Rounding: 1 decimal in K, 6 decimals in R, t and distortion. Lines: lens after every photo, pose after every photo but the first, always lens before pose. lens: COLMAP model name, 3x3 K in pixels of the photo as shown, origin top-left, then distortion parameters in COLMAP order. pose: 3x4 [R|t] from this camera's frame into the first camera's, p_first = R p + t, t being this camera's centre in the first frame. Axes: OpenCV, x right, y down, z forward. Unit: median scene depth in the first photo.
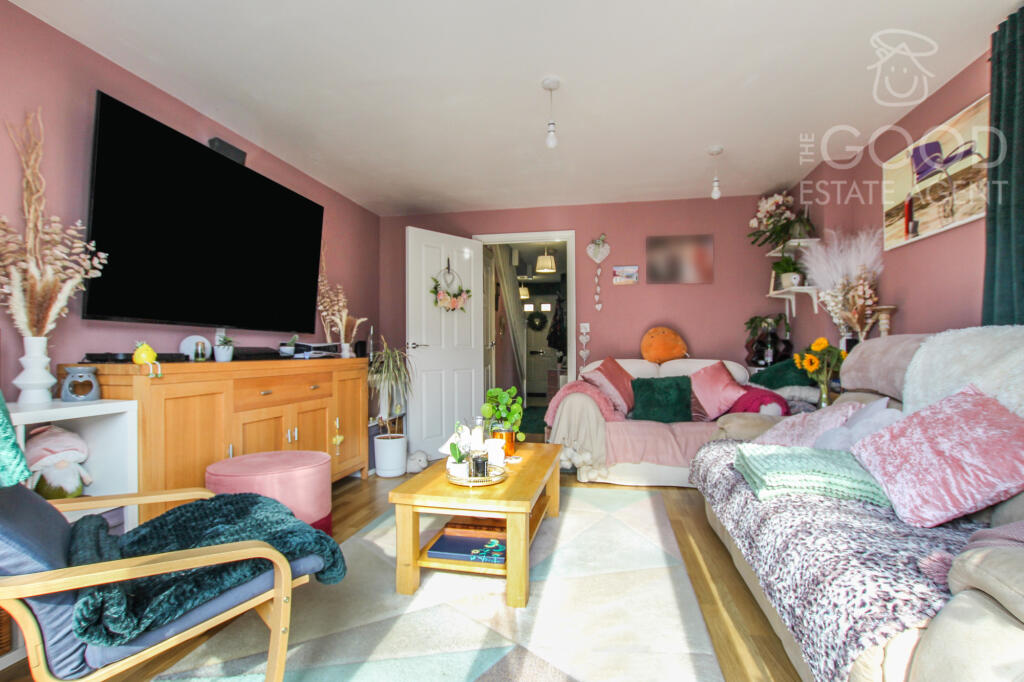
lens RADIAL K [[477.3, 0, 511.4], [0, 477.3, 342.6], [0, 0, 1]] dist [-0.028423, 0.000099]
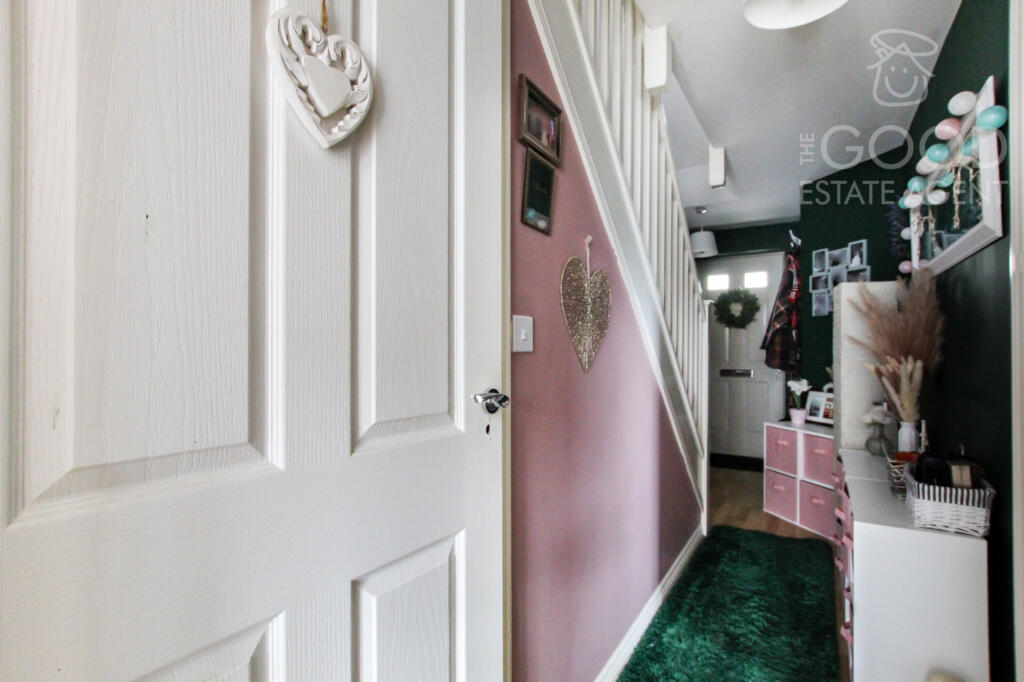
lens RADIAL K [[477.3, 0, 512.4], [0, 477.3, 343.2], [0, 0, 1]] dist [-0.028423, 0.000099]
pose [[0.927845, 0.007945, -0.372882, 0.023786], [-0.006517, 0.999966, 0.005092, -0.010852], [0.372910, -0.002294, 0.927865, 0.489208]]
